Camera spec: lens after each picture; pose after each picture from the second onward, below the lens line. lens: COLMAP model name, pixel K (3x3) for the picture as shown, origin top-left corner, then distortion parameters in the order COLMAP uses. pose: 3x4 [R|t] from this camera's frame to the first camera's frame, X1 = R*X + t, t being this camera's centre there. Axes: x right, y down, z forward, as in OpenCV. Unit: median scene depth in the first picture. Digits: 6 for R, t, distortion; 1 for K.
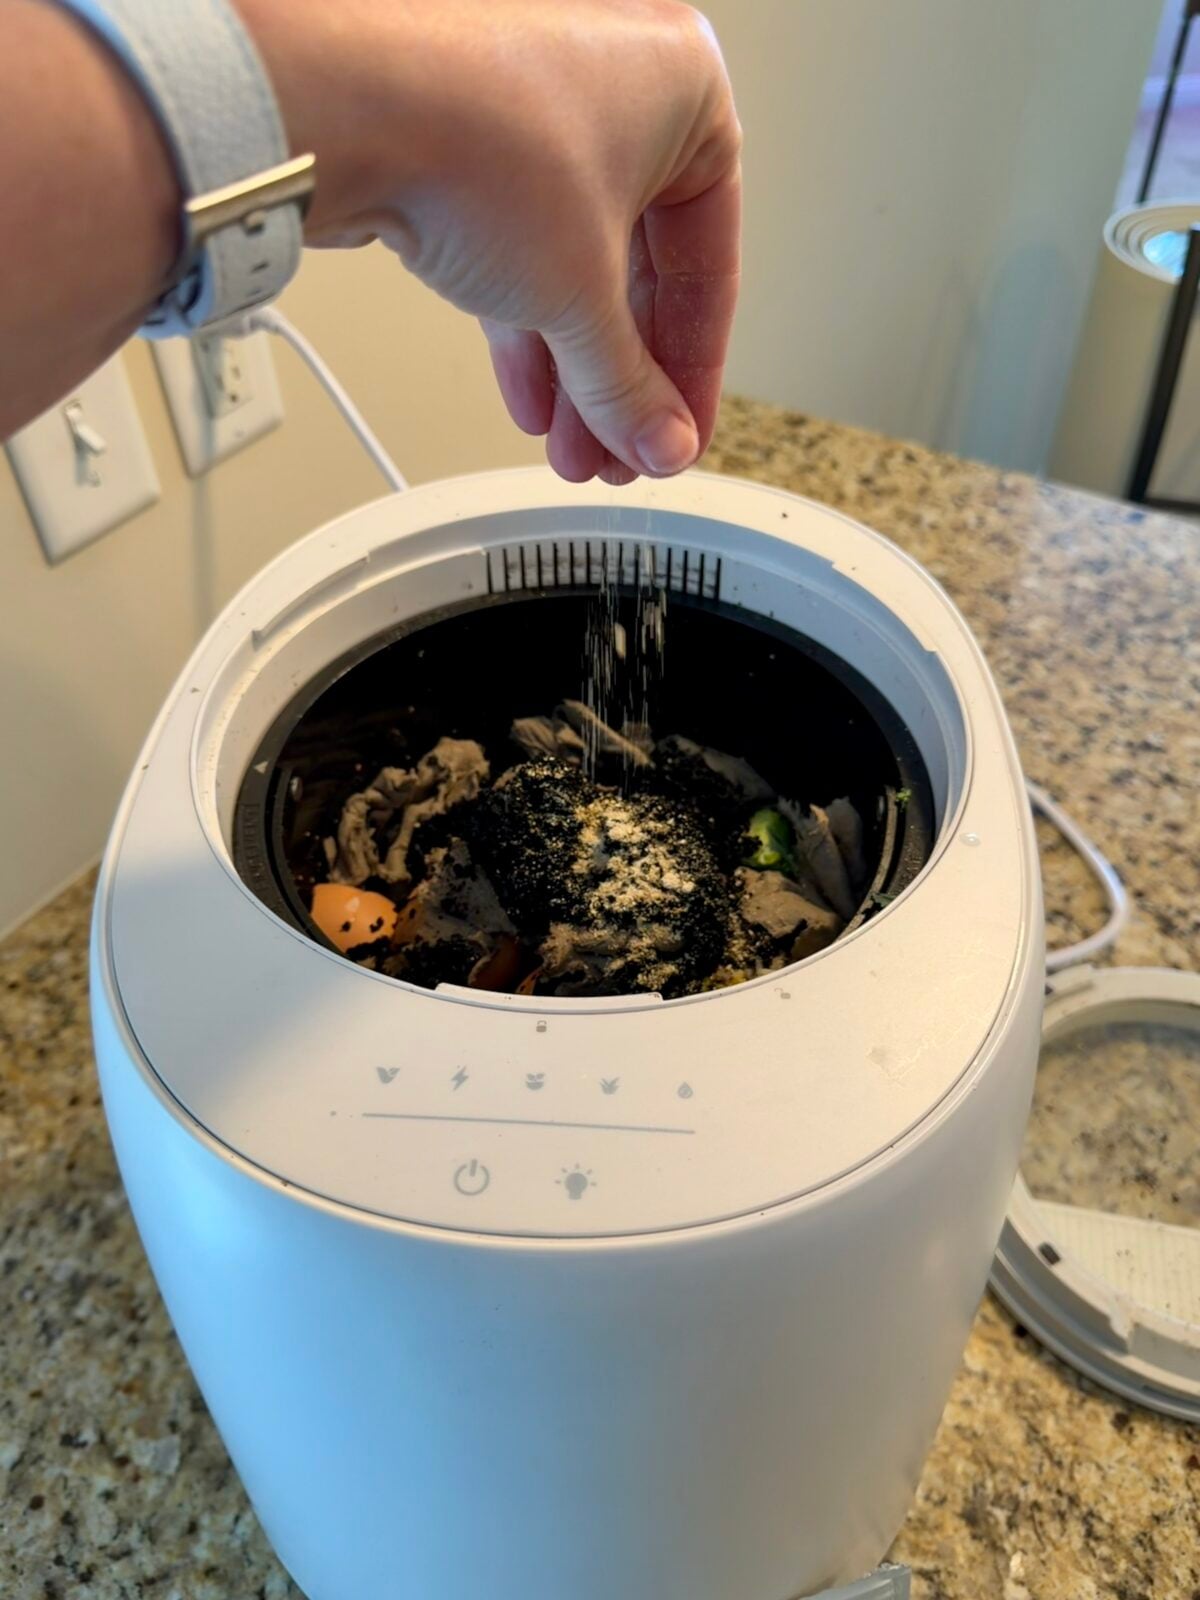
lens RADIAL K [[1313.1, 0, 600.7], [0, 1313.1, 799.4], [0, 0, 1]] dist [-0.009210, -0.015042]
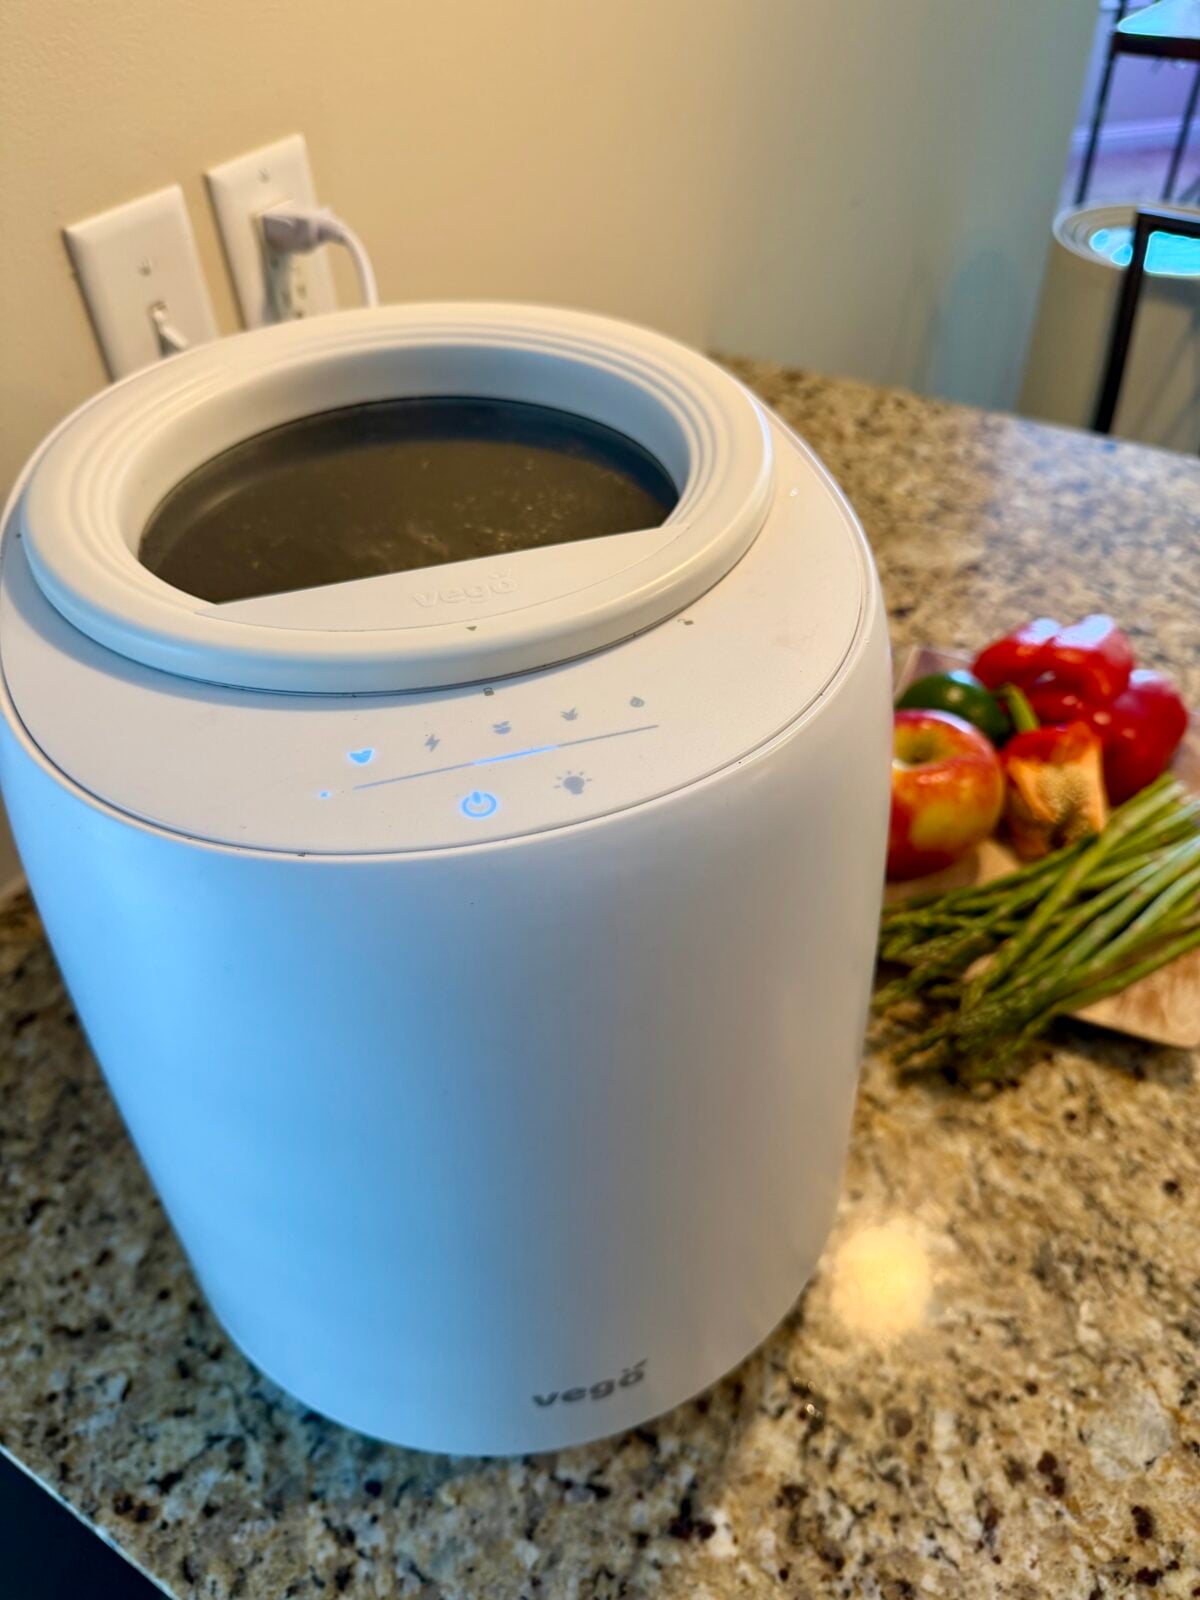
lens RADIAL K [[1195.9, 0, 599.5], [0, 1195.9, 809.7], [0, 0, 1]] dist [-0.018342, -0.013176]
pose [[0.999440, -0.031005, 0.012613, -0.076115], [0.031143, 0.999455, -0.010964, 0.162168], [-0.012266, 0.011351, 0.999860, 0.022368]]
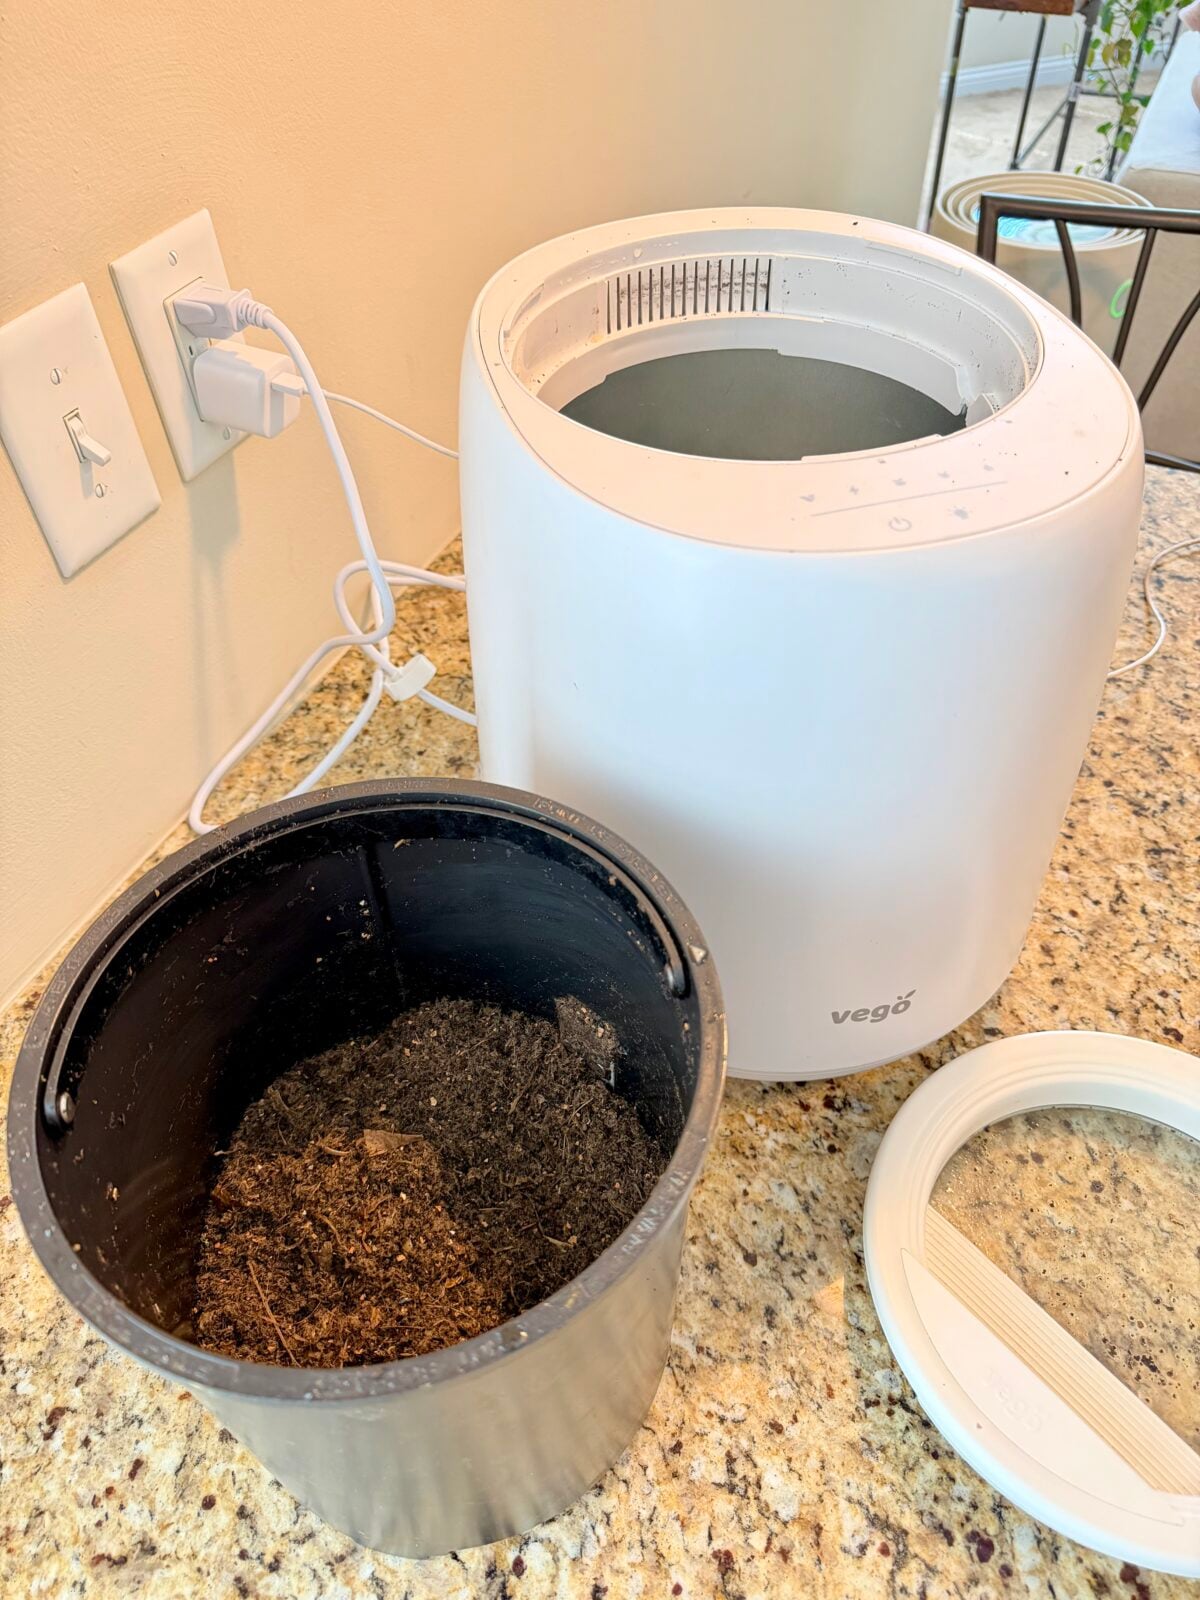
lens RADIAL K [[1160.1, 0, 601.1], [0, 1160.1, 811.3], [0, 0, 1]] dist [-0.006997, -0.005554]
pose [[0.988317, -0.119314, 0.094838, -0.149729], [0.115906, 0.992426, 0.040686, 0.008709], [-0.098974, -0.029219, 0.994661, 0.095358]]
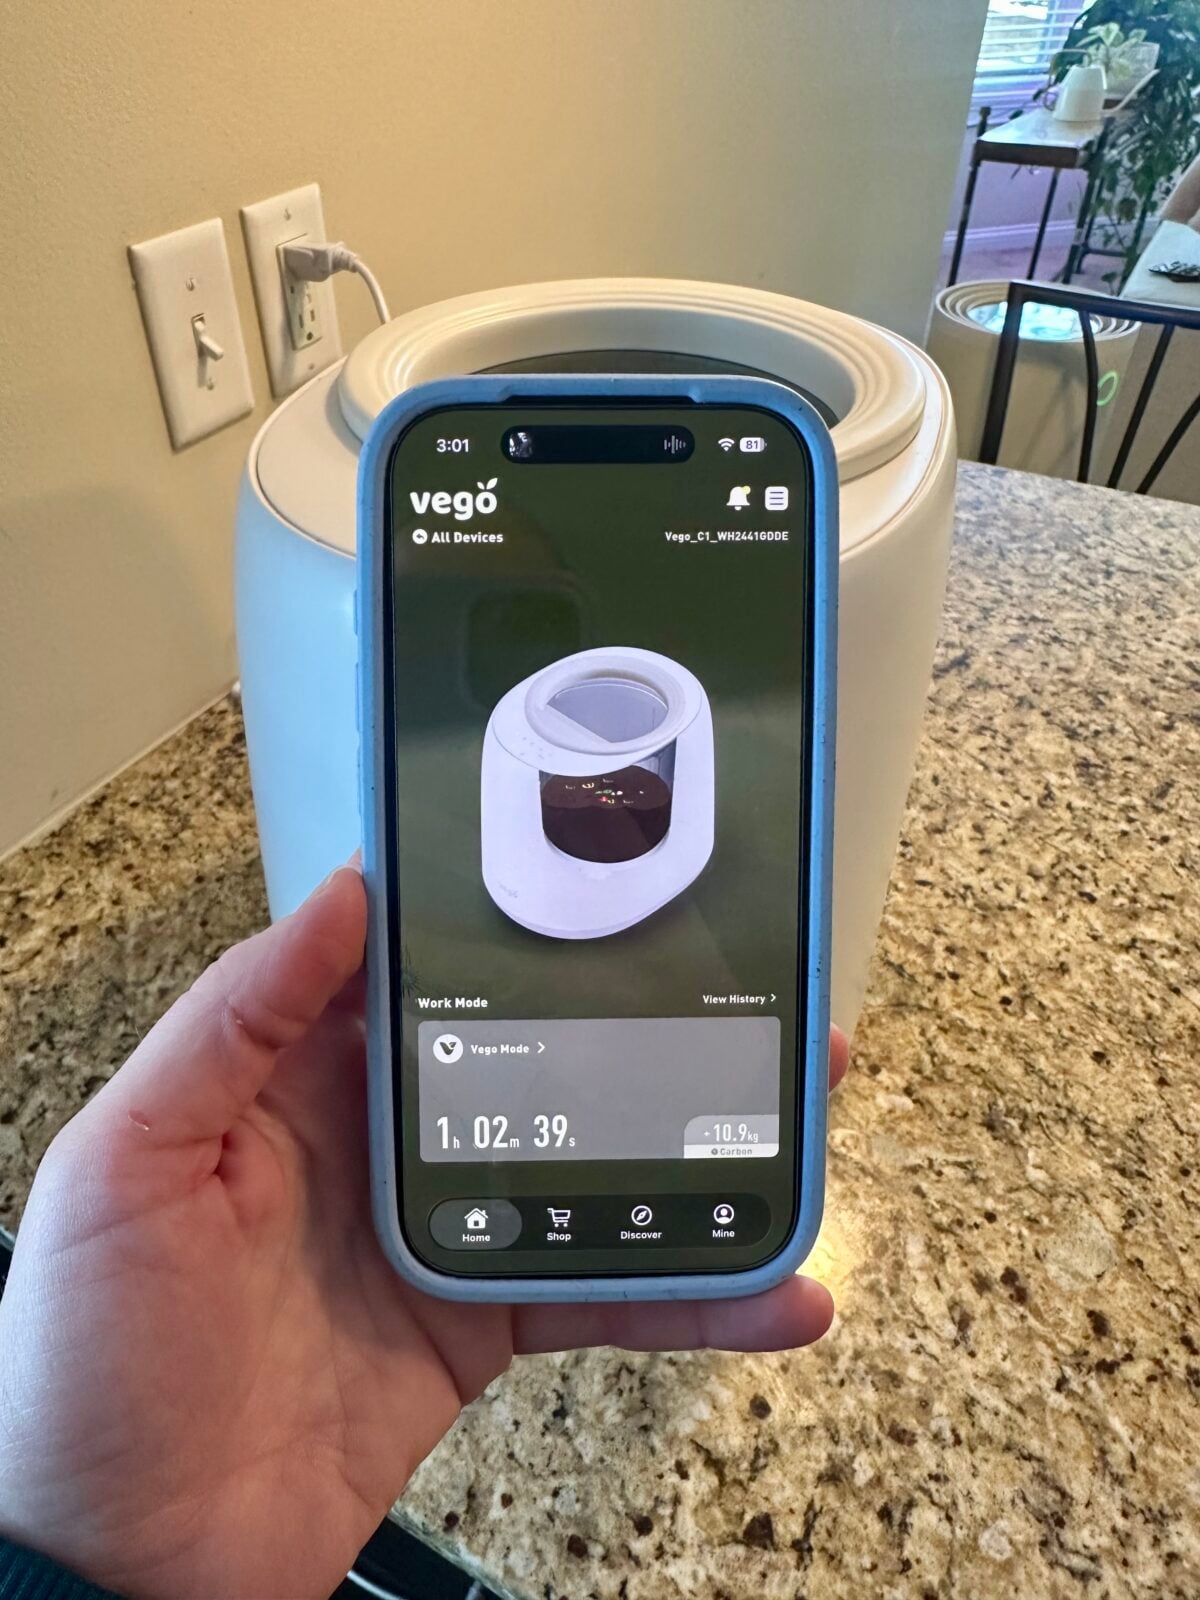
lens RADIAL K [[1160.1, 0, 516.5], [0, 1160.1, 772.0], [0, 0, 1]] dist [-0.006997, -0.005554]
pose [[0.998891, -0.031076, 0.035365, -0.178310], [0.034505, 0.994301, -0.100873, 0.303389], [-0.032029, 0.101981, 0.994271, -0.089537]]
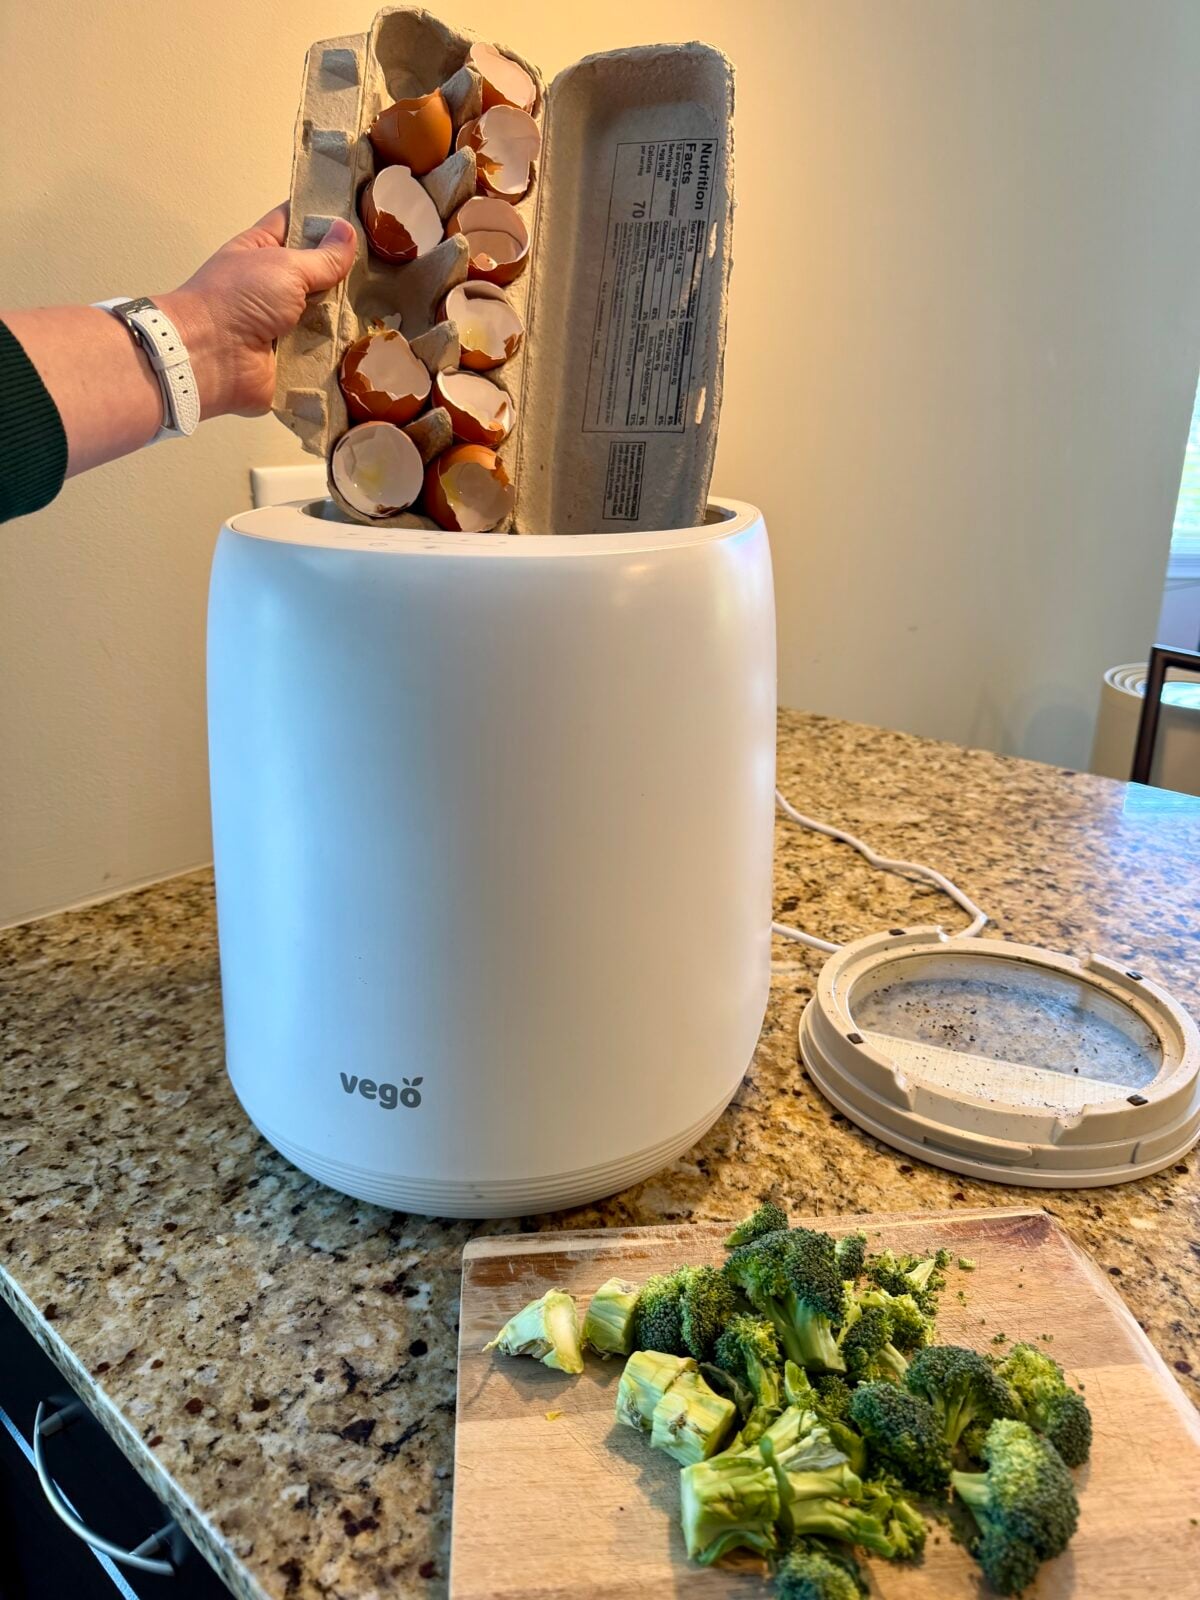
lens RADIAL K [[1195.9, 0, 608.5], [0, 1195.9, 773.9], [0, 0, 1]] dist [-0.018342, -0.013176]
pose [[0.985056, 0.073715, -0.155664, 0.272210], [-0.134659, 0.893115, -0.429201, 0.667863], [0.107388, 0.443748, 0.889694, -0.196377]]
